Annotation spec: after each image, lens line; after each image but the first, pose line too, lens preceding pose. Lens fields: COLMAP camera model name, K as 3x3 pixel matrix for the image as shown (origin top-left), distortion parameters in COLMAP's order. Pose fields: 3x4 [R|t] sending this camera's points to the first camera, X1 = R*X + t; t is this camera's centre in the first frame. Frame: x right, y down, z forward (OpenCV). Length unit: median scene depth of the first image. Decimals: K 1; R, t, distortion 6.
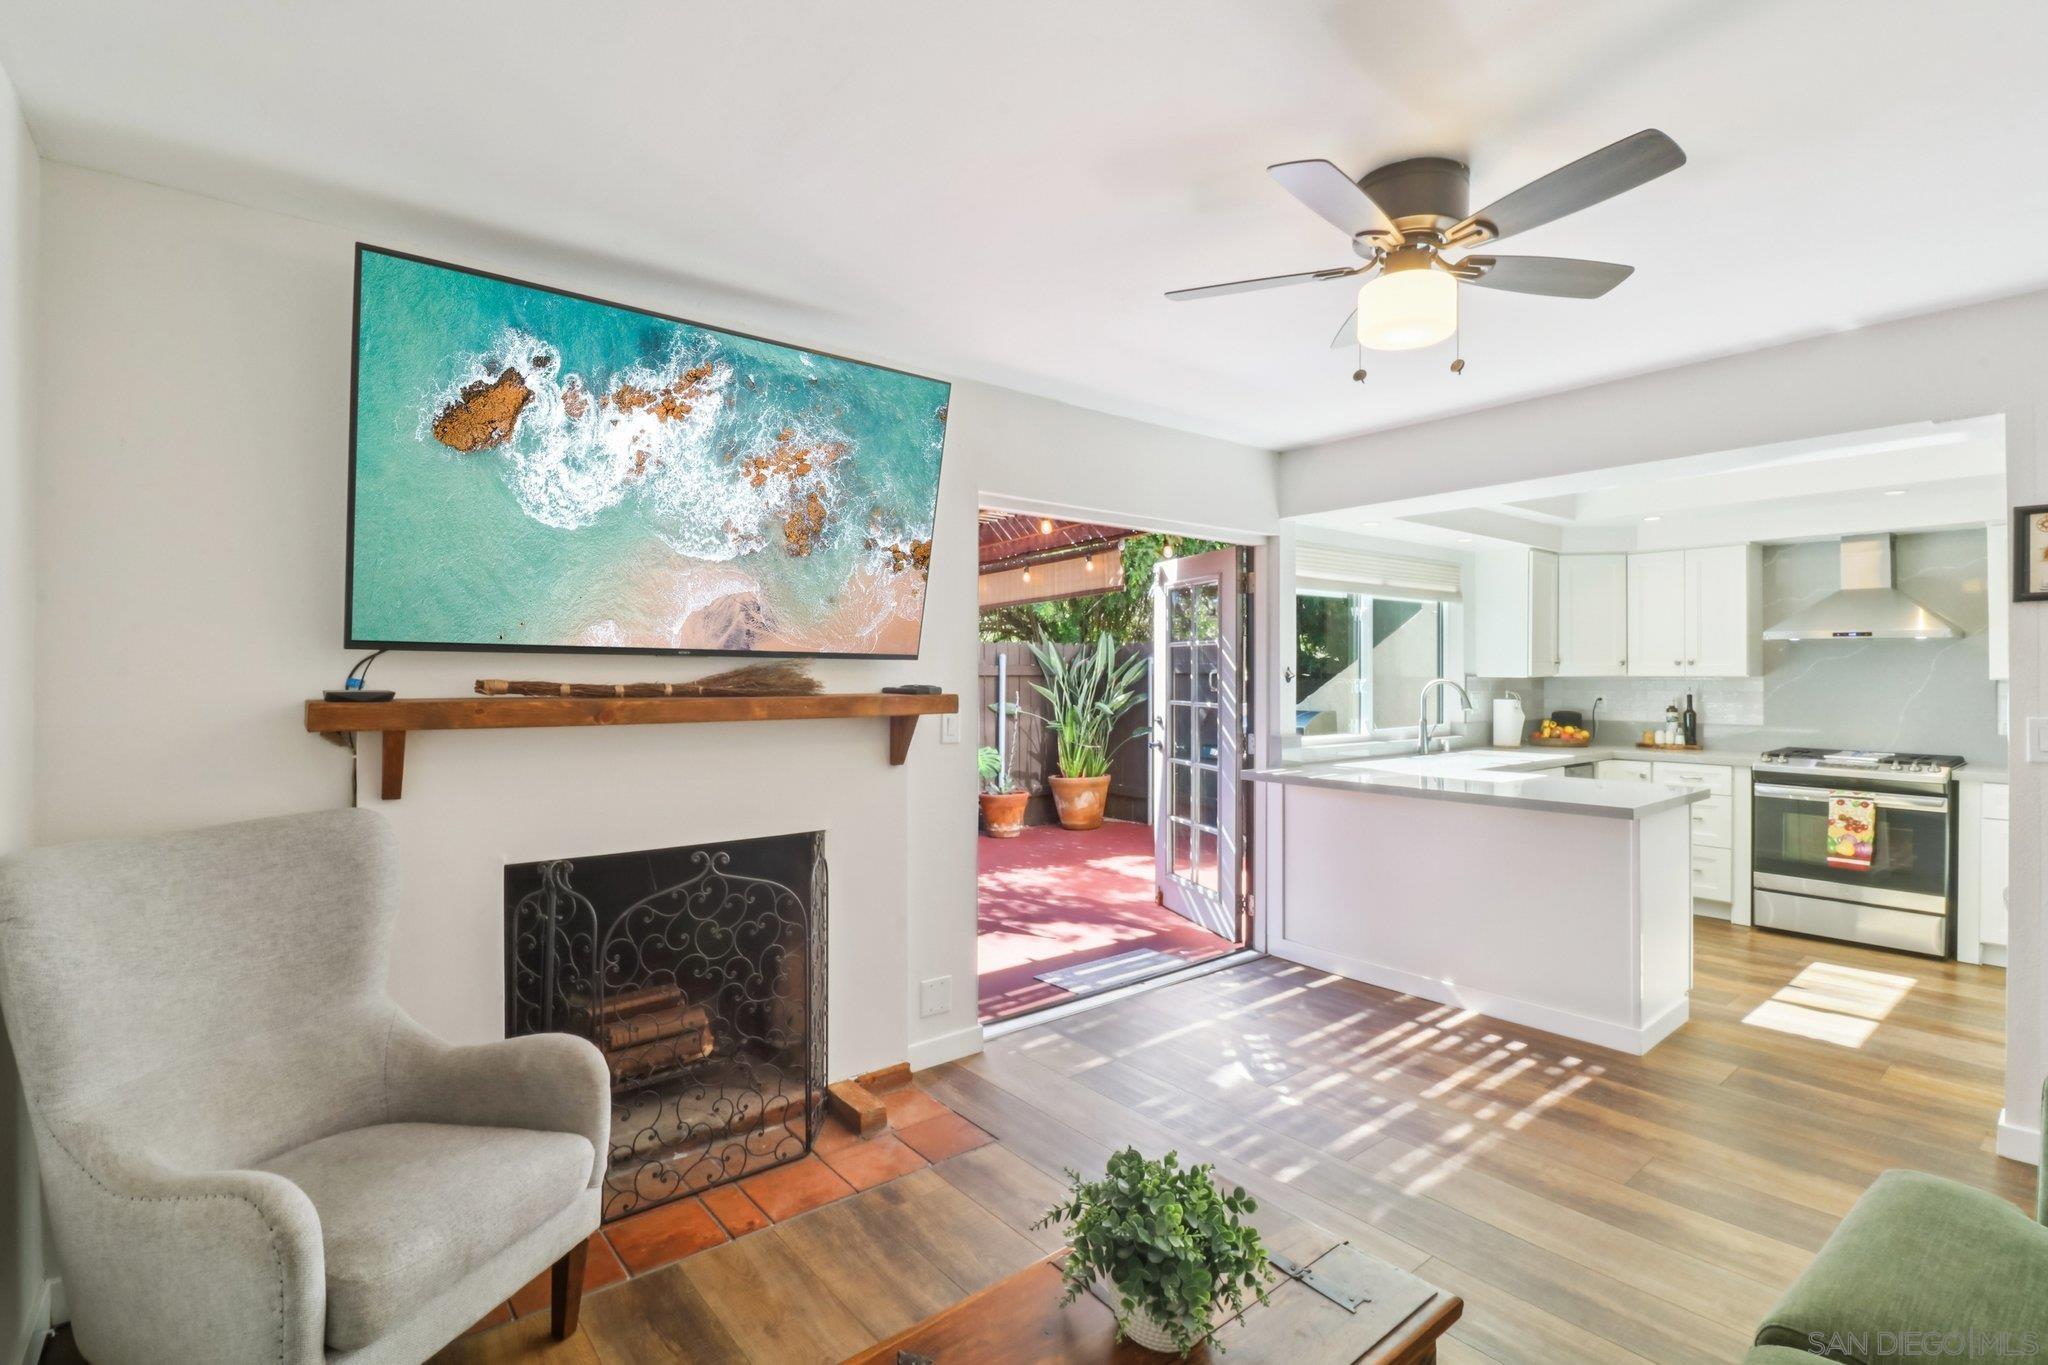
lens RADIAL K [[953.5, 0, 1010.4], [0, 953.5, 666.4], [0, 0, 1]] dist [-0.001389, -0.009156]
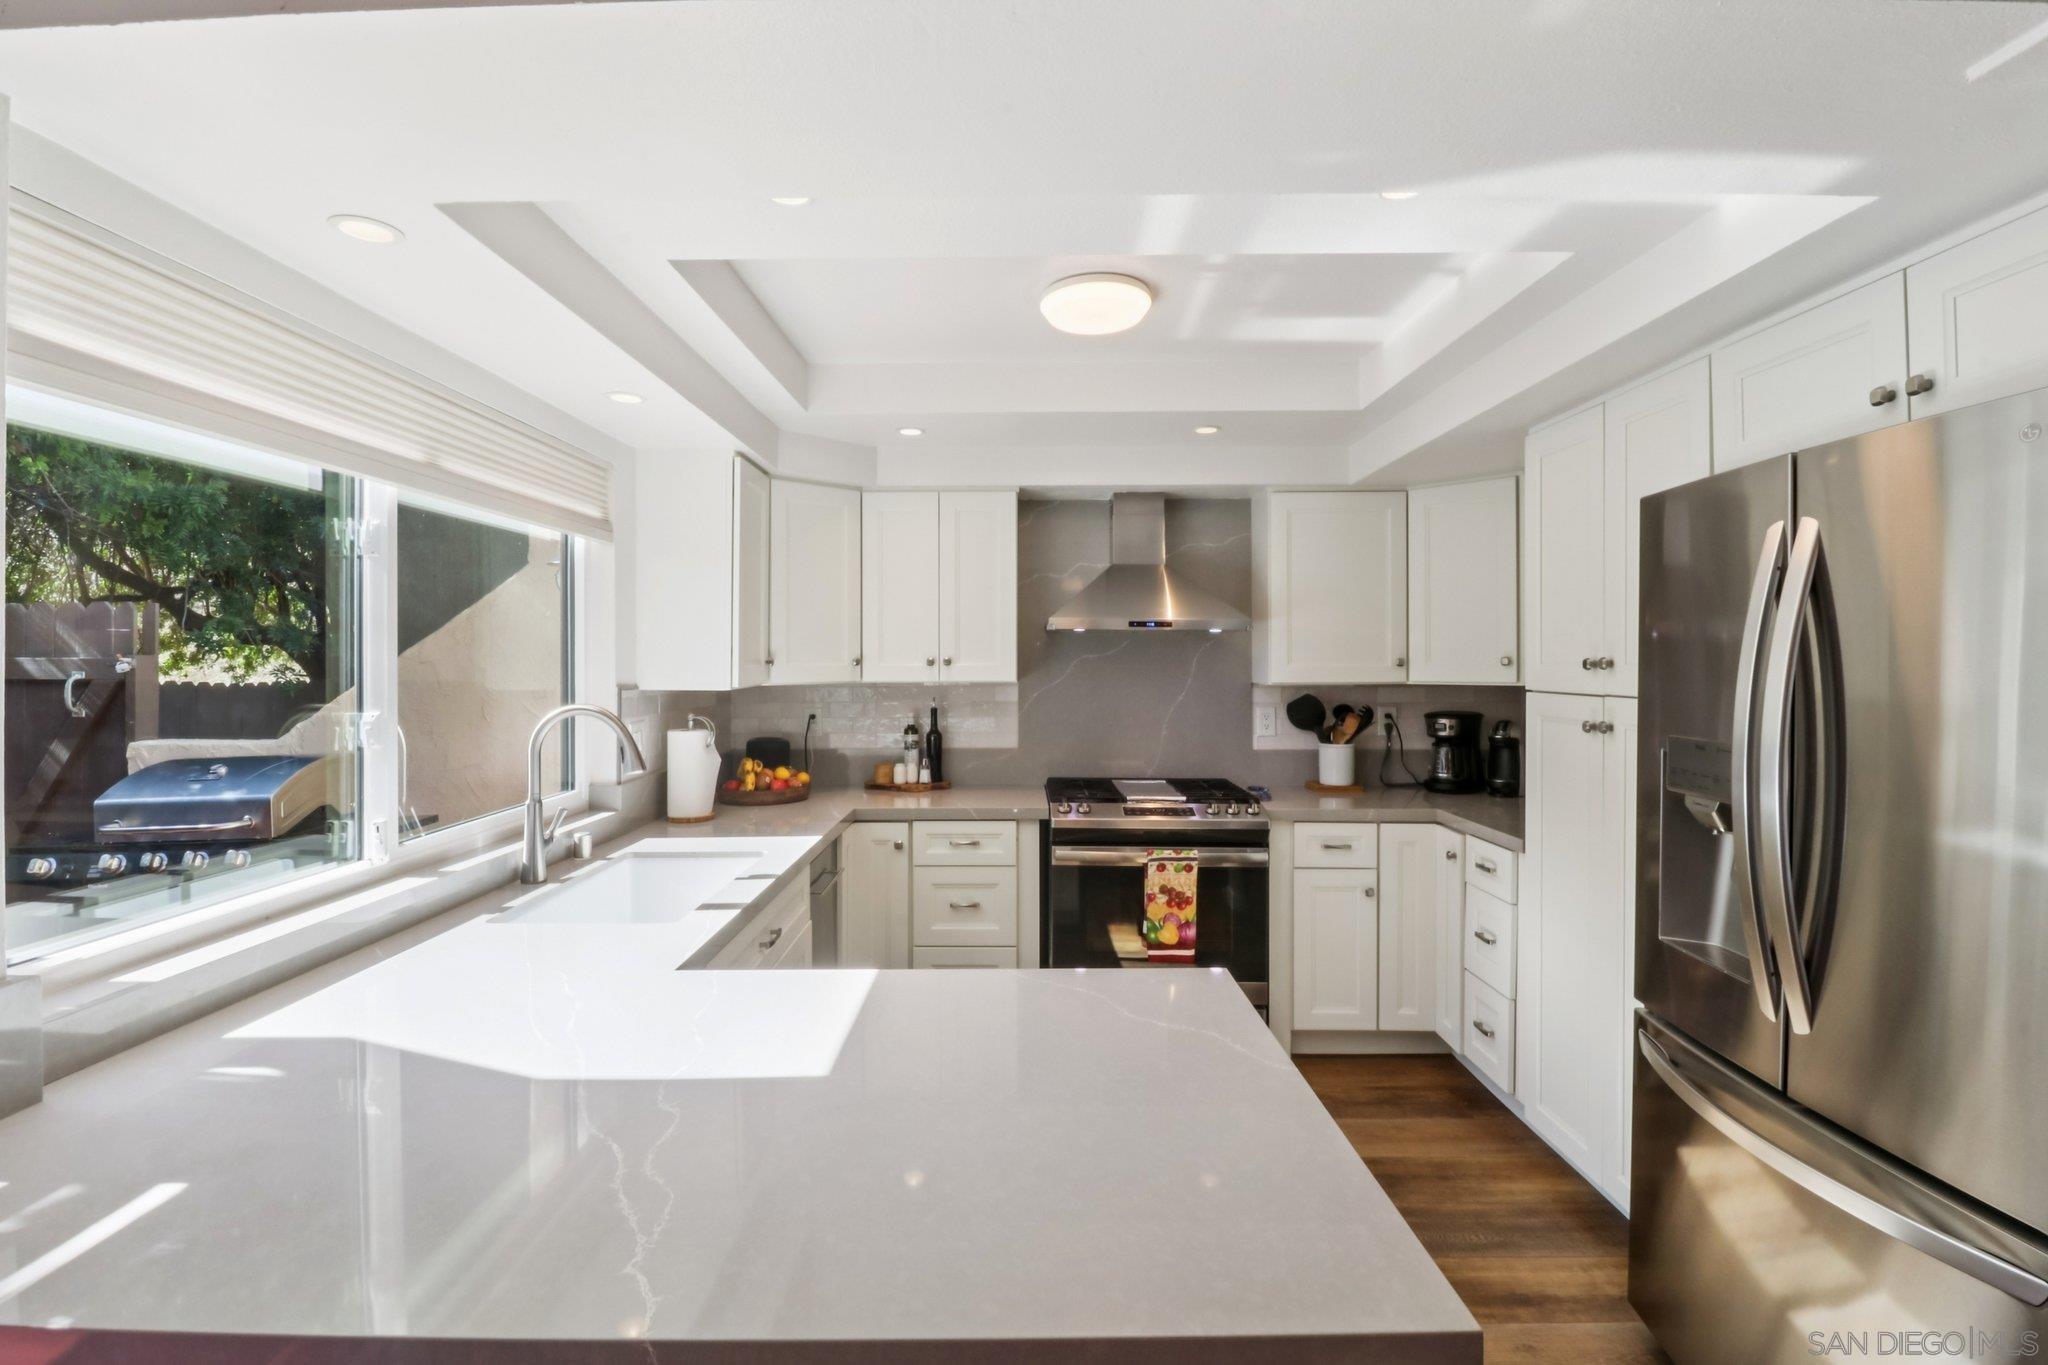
lens RADIAL K [[953.5, 0, 1024.8], [0, 953.5, 656.1], [0, 0, 1]] dist [-0.001389, -0.009156]
pose [[0.623981, 0.000317, 0.781439, 0.239193], [-0.003284, 0.999992, 0.002216, -0.010095], [-0.781433, -0.003949, 0.623977, 0.566905]]
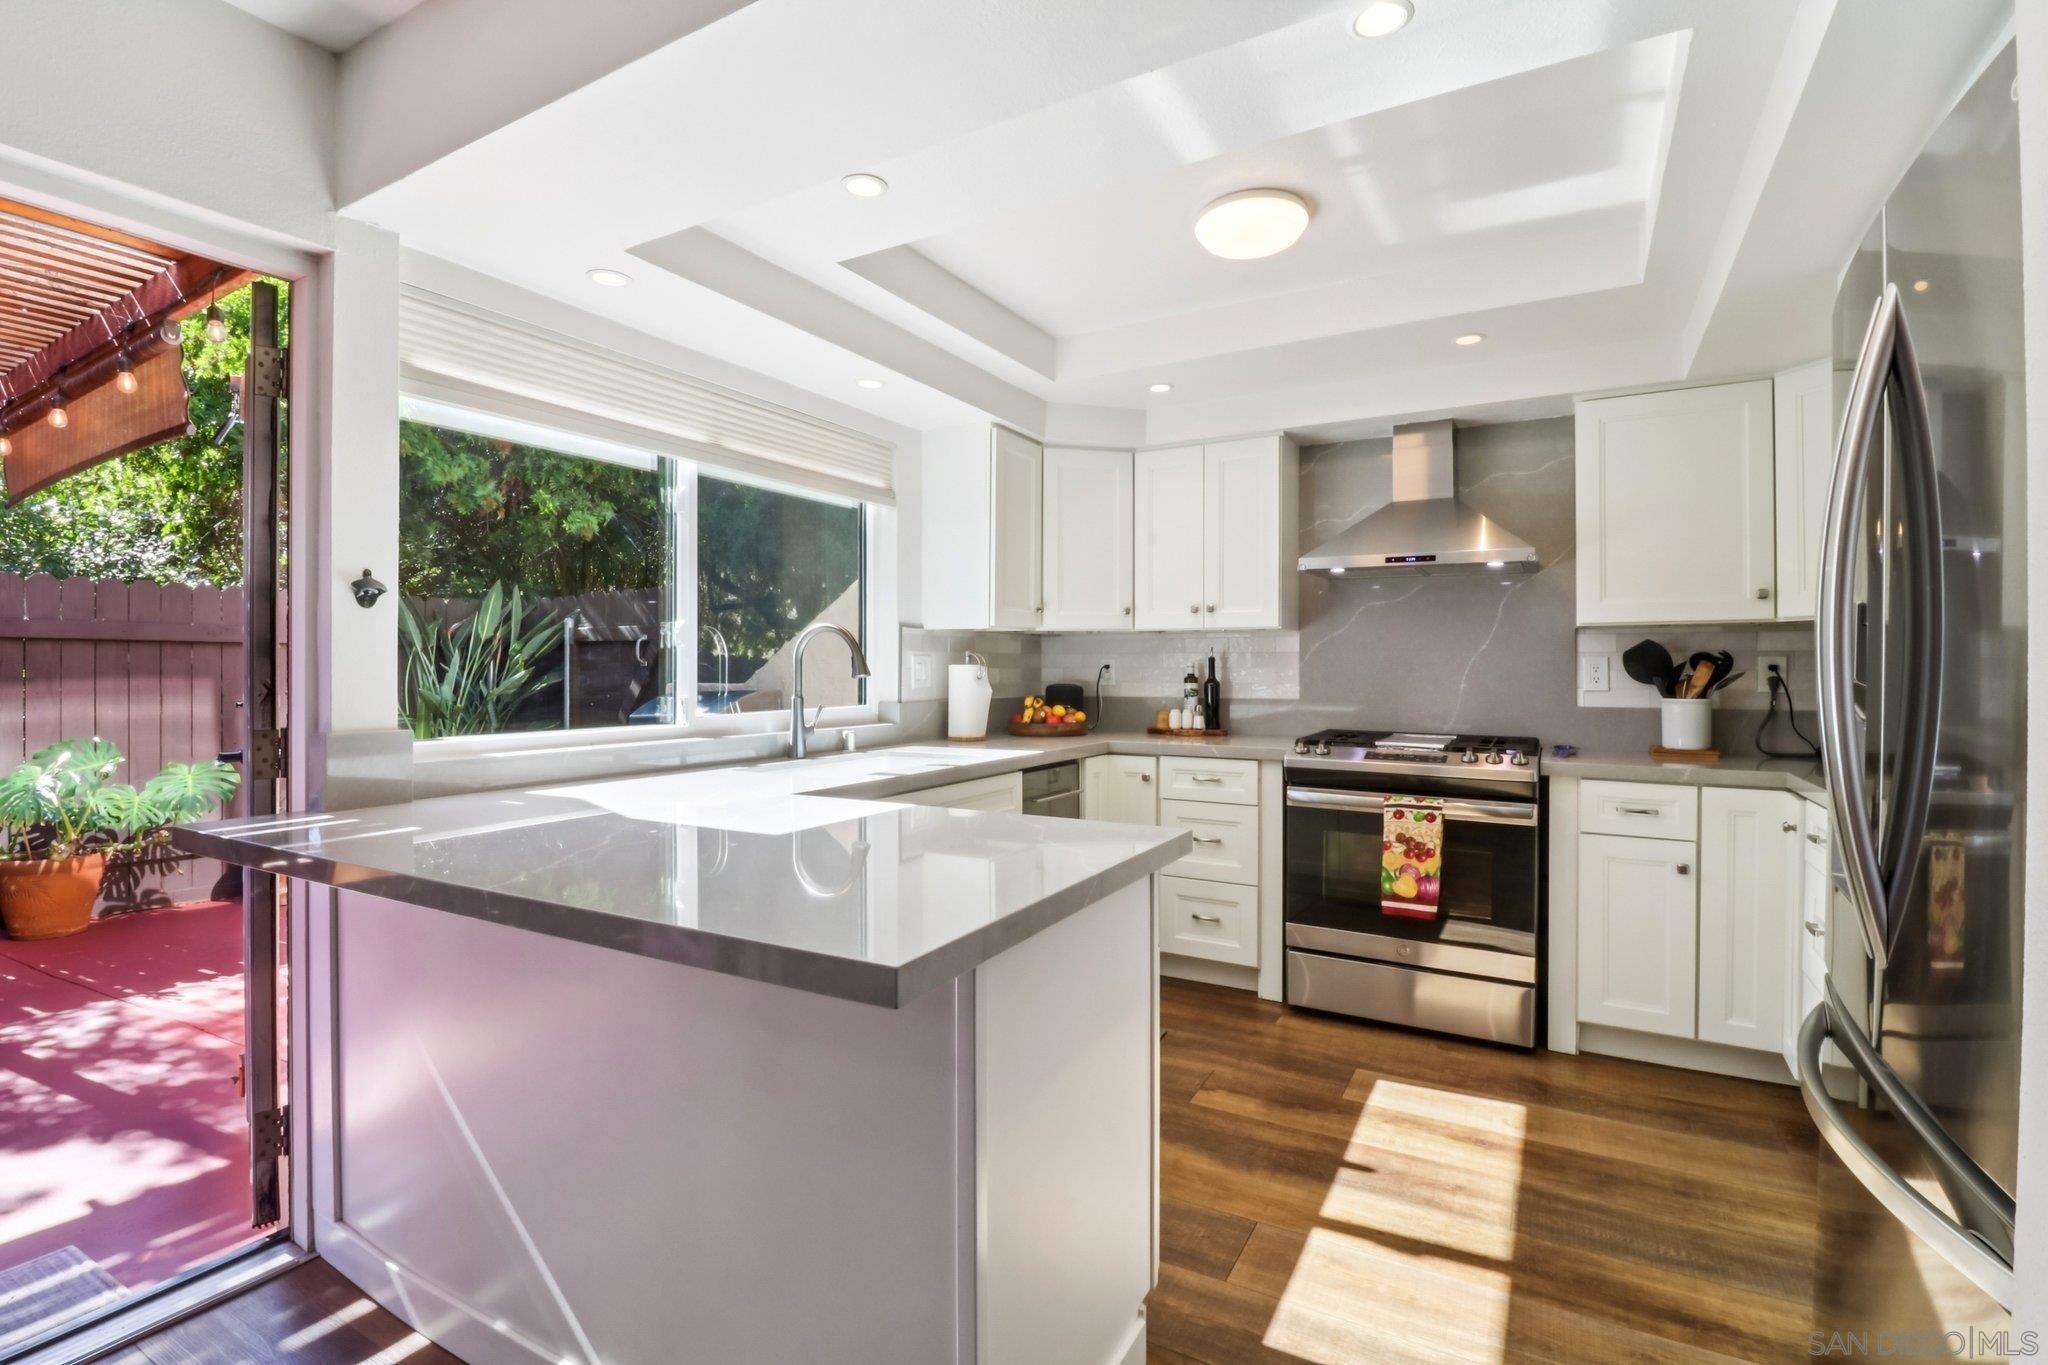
lens RADIAL K [[953.5, 0, 1012.5], [0, 953.5, 661.4], [0, 0, 1]] dist [-0.001389, -0.009156]
pose [[0.929270, 0.001085, 0.369398, 0.346062], [-0.001881, 0.999997, 0.001794, 0.034311], [-0.369395, -0.002362, 0.929269, 0.435665]]
